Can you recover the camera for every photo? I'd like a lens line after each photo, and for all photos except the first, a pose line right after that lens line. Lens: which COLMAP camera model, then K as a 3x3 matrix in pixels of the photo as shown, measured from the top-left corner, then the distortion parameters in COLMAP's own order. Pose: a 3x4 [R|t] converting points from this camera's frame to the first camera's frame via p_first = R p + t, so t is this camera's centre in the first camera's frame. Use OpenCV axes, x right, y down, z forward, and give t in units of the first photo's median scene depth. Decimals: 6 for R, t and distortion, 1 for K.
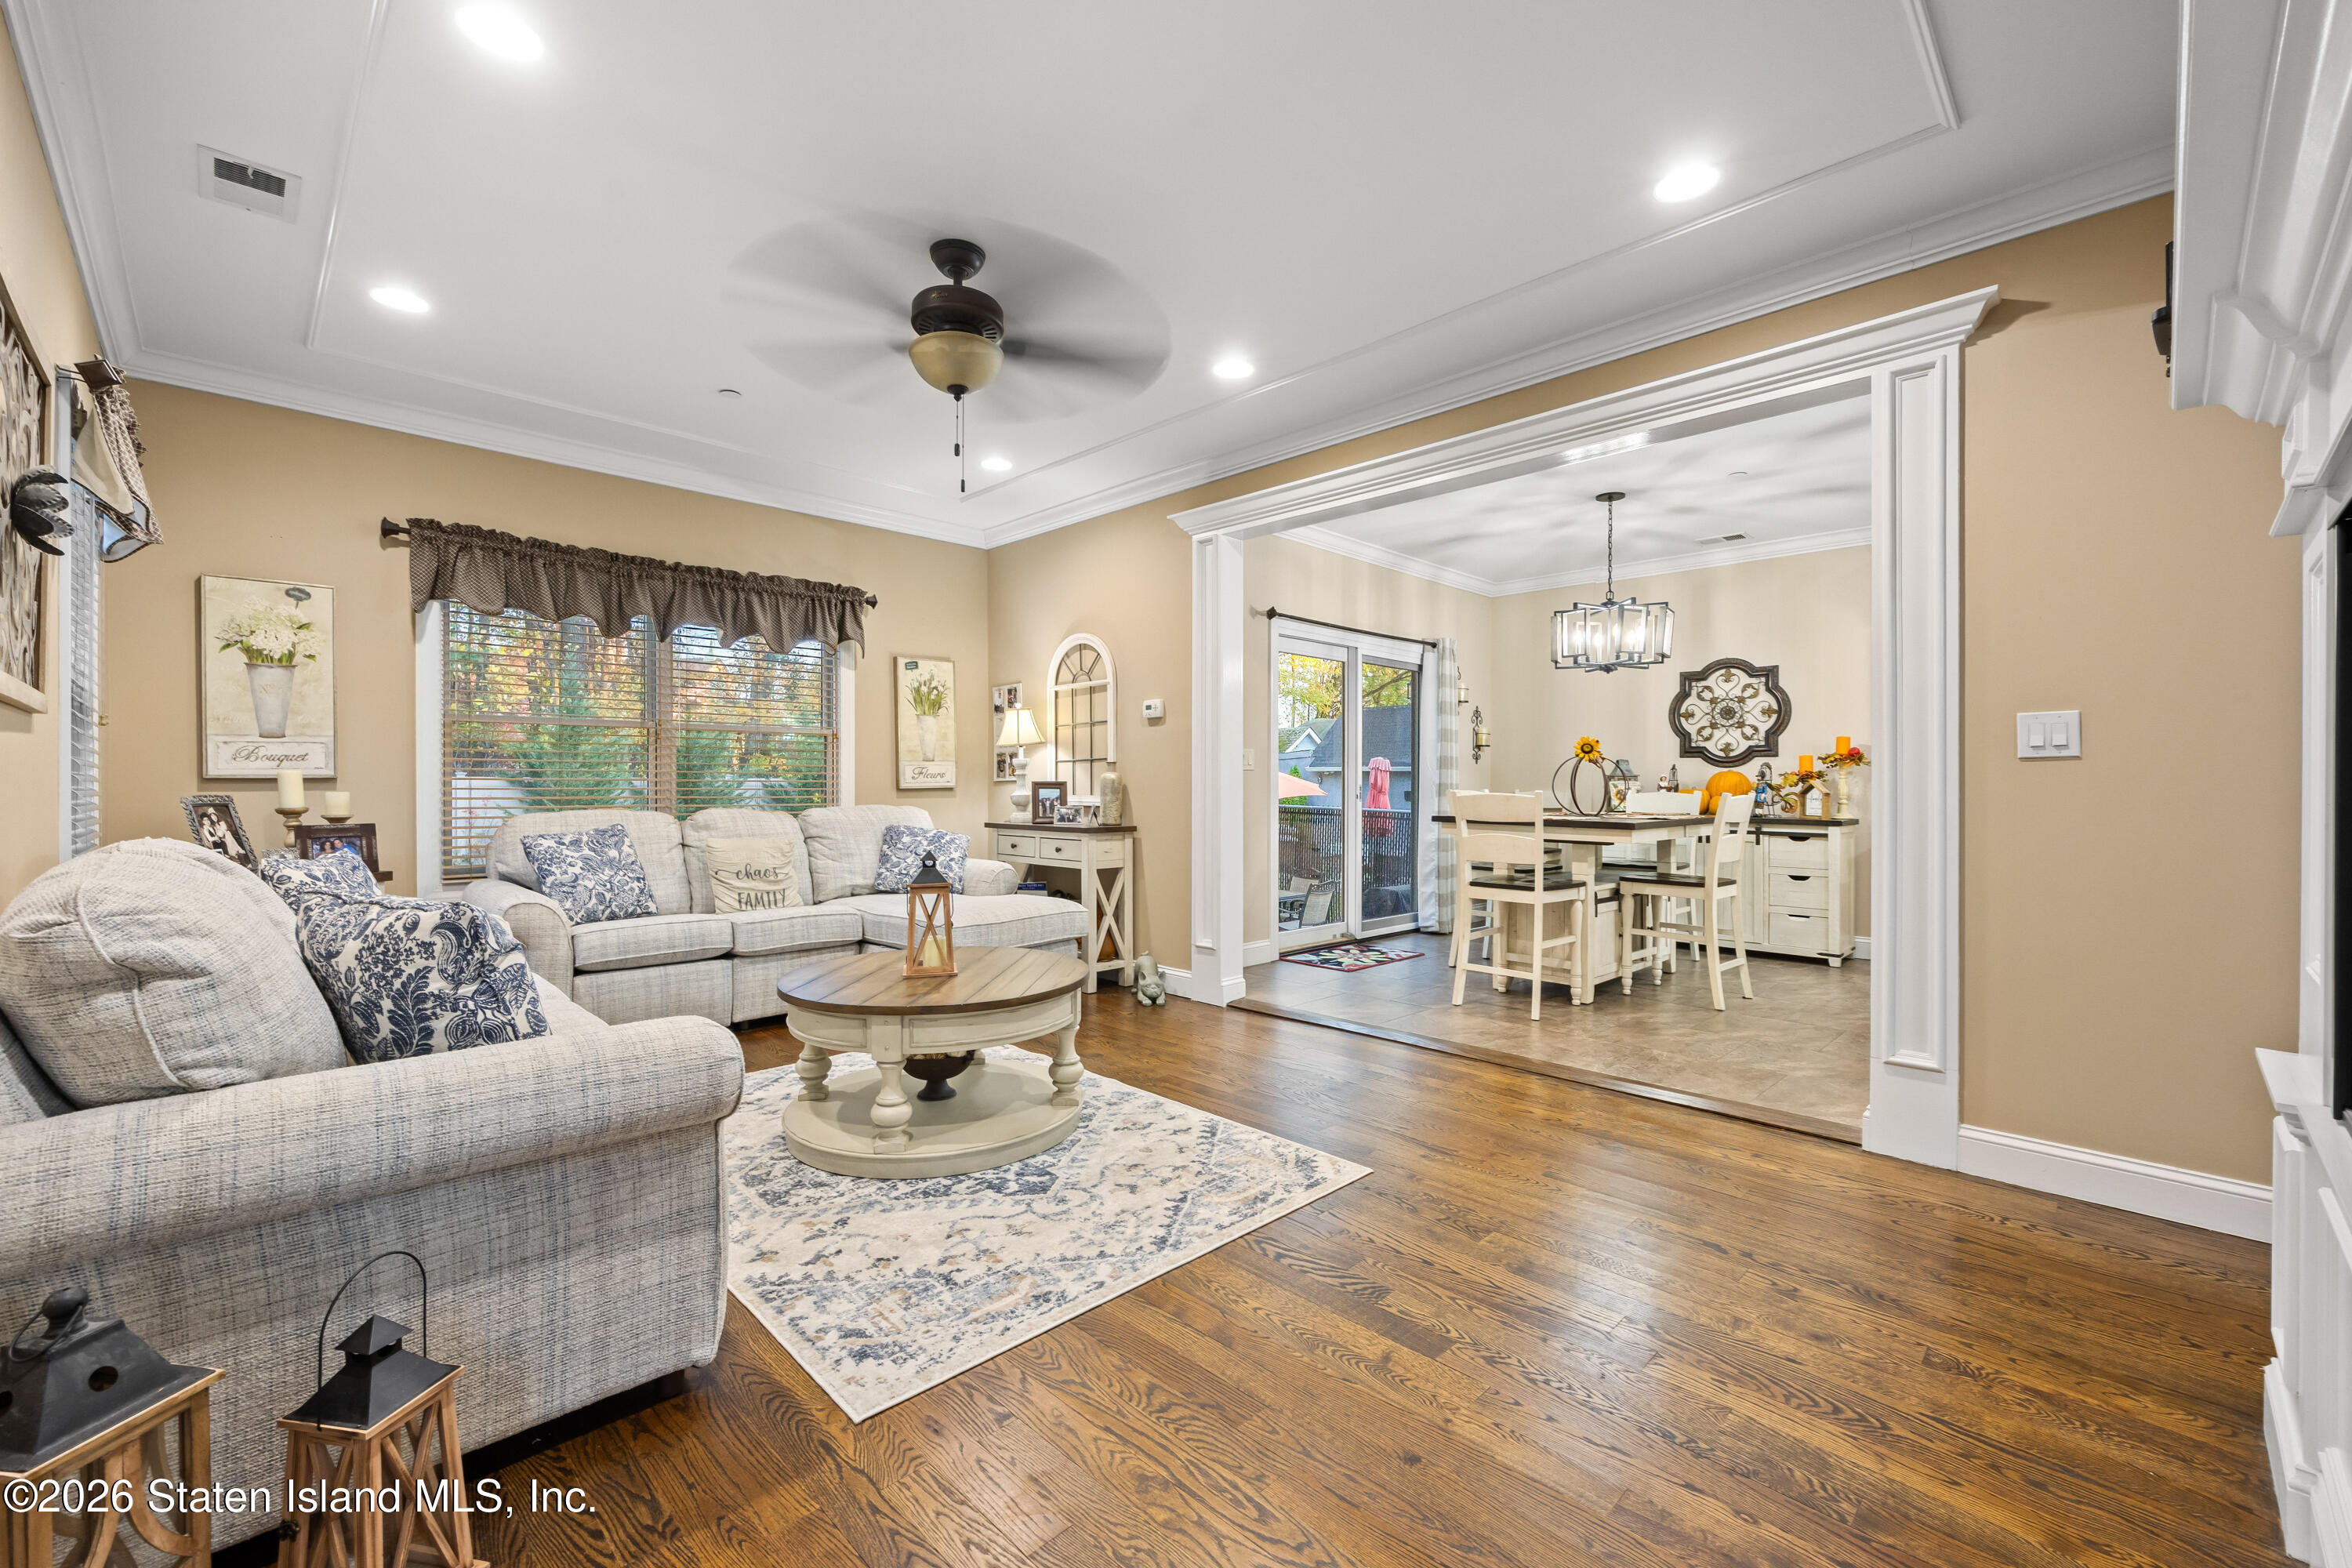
lens RADIAL K [[950.9, 0, 1153.5], [0, 950.9, 796.5], [0, 0, 1]] dist [-0.005135, 0.000929]
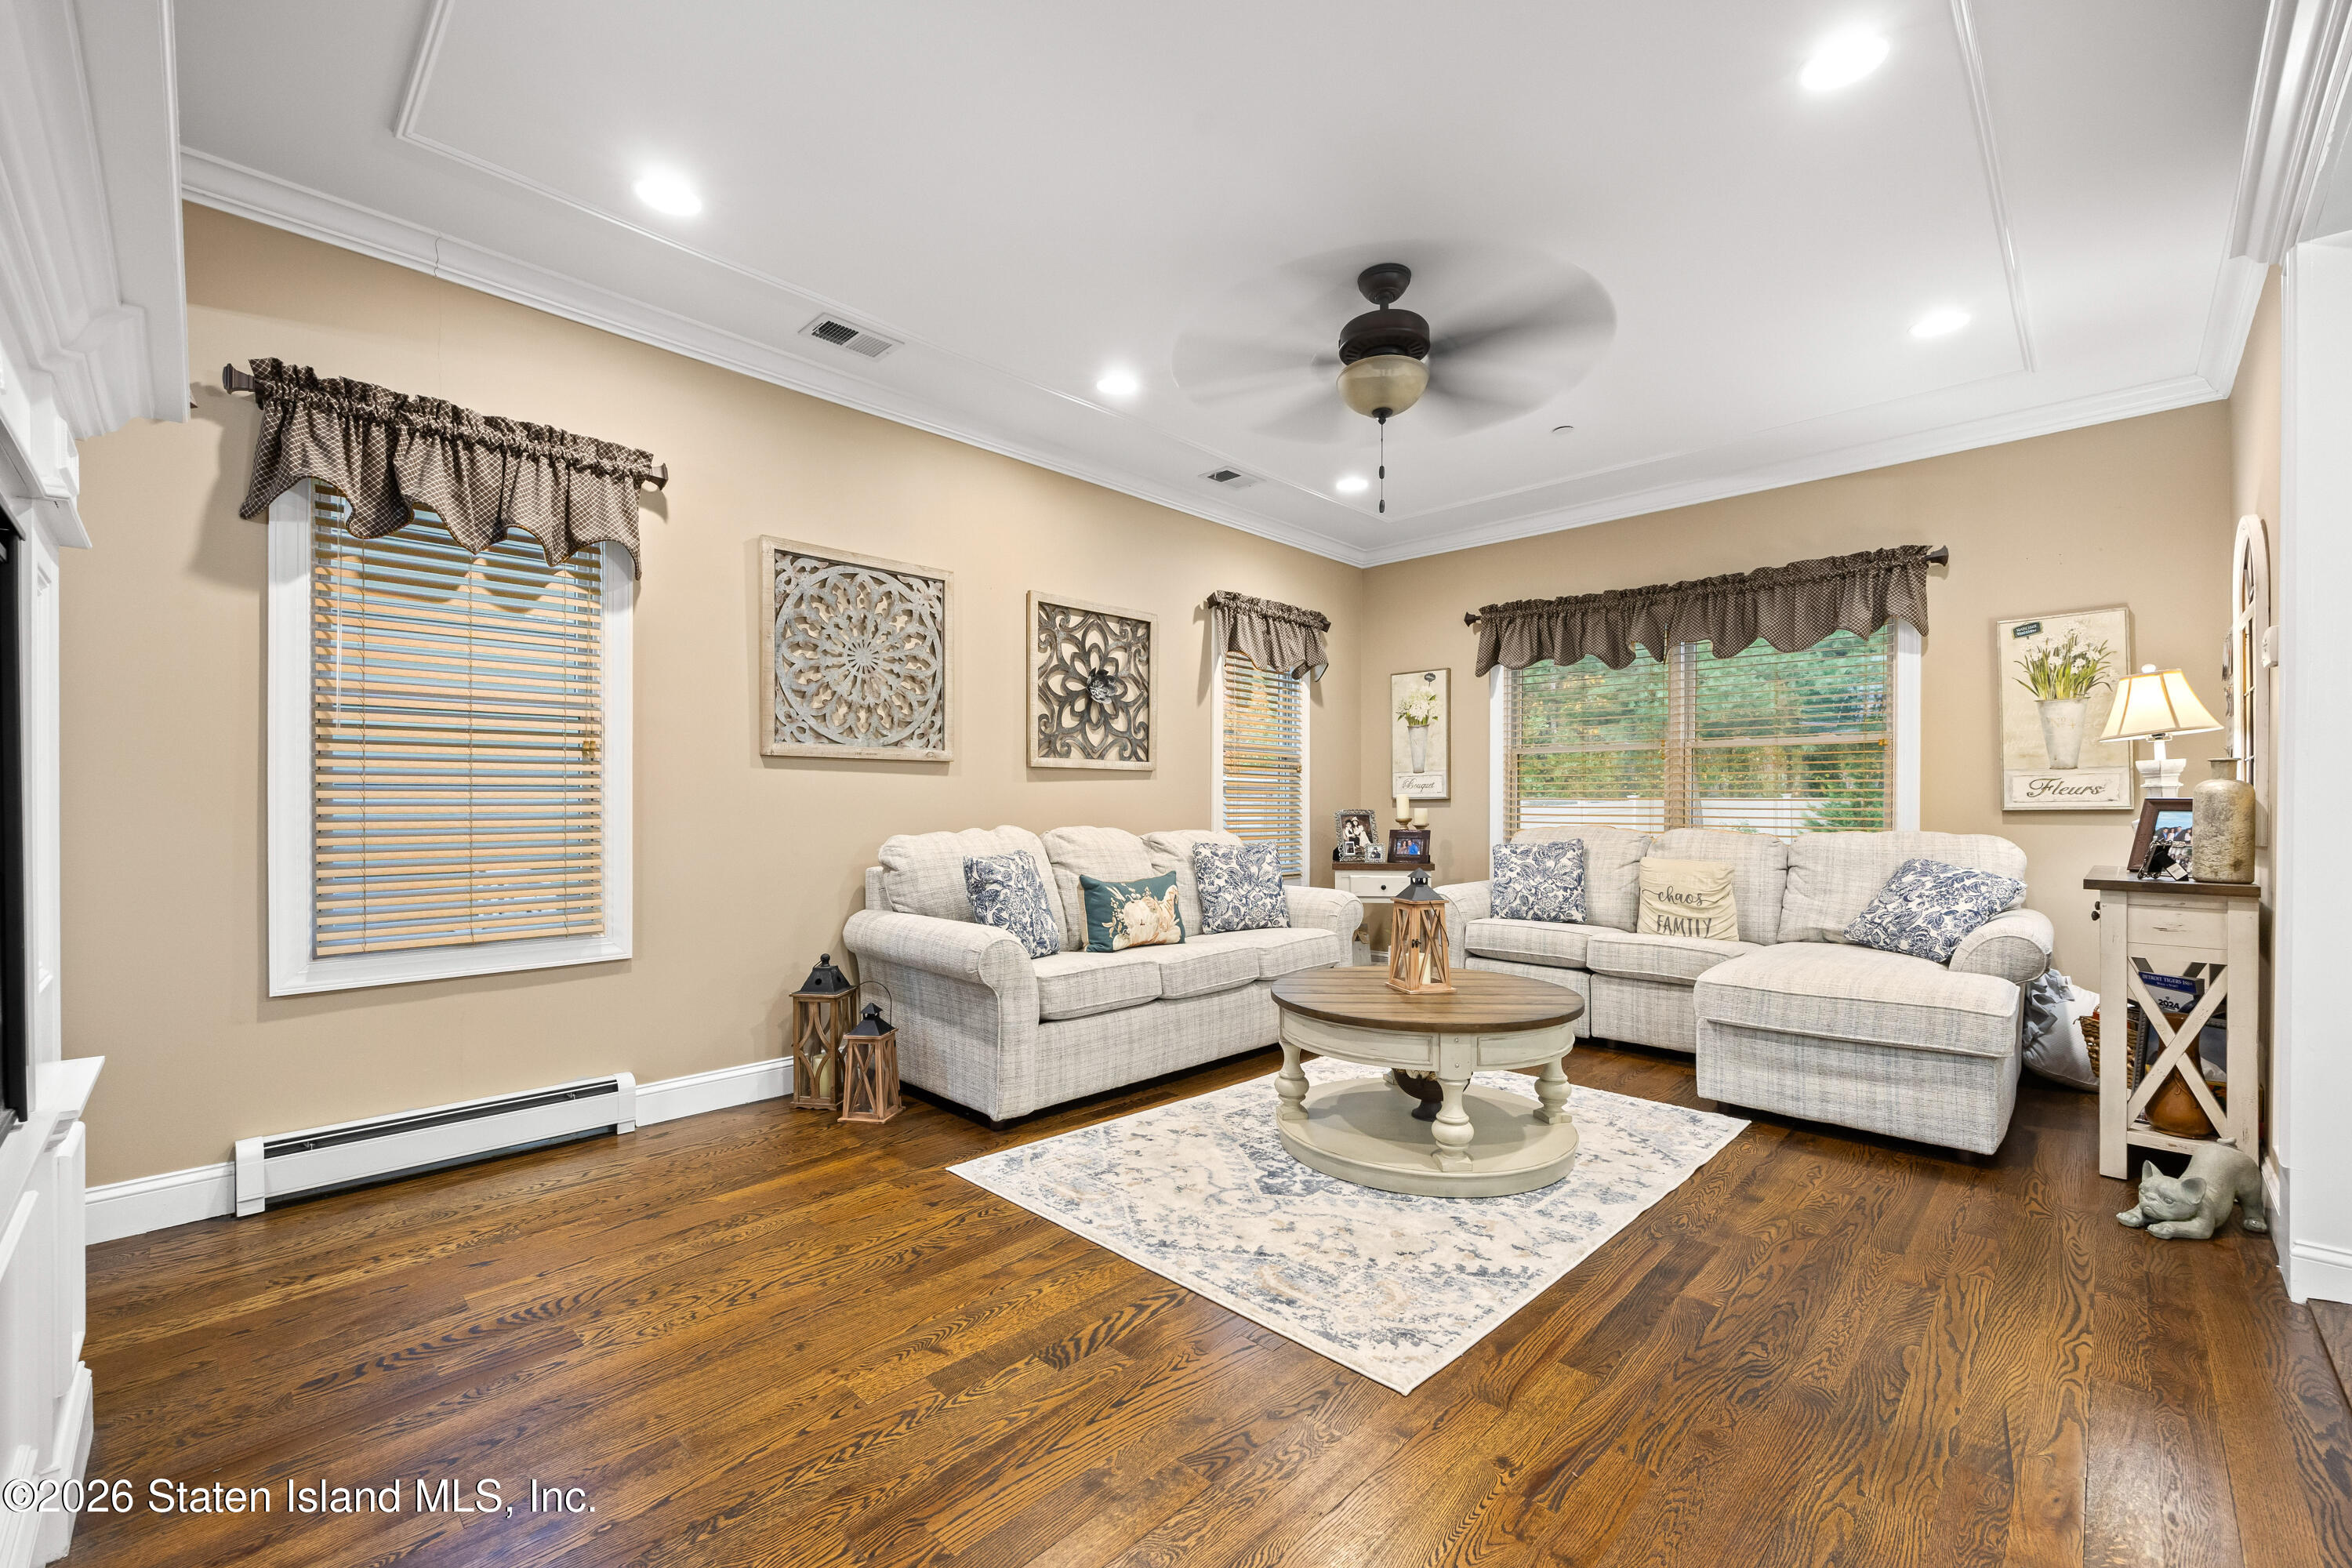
lens RADIAL K [[950.9, 0, 1201.4], [0, 950.9, 813.2], [0, 0, 1]] dist [-0.005135, 0.000929]
pose [[0.053249, 0.008110, -0.998548, 0.451099], [-0.014739, 0.999864, 0.007334, -0.002672], [0.998472, 0.014327, 0.053361, 0.427357]]
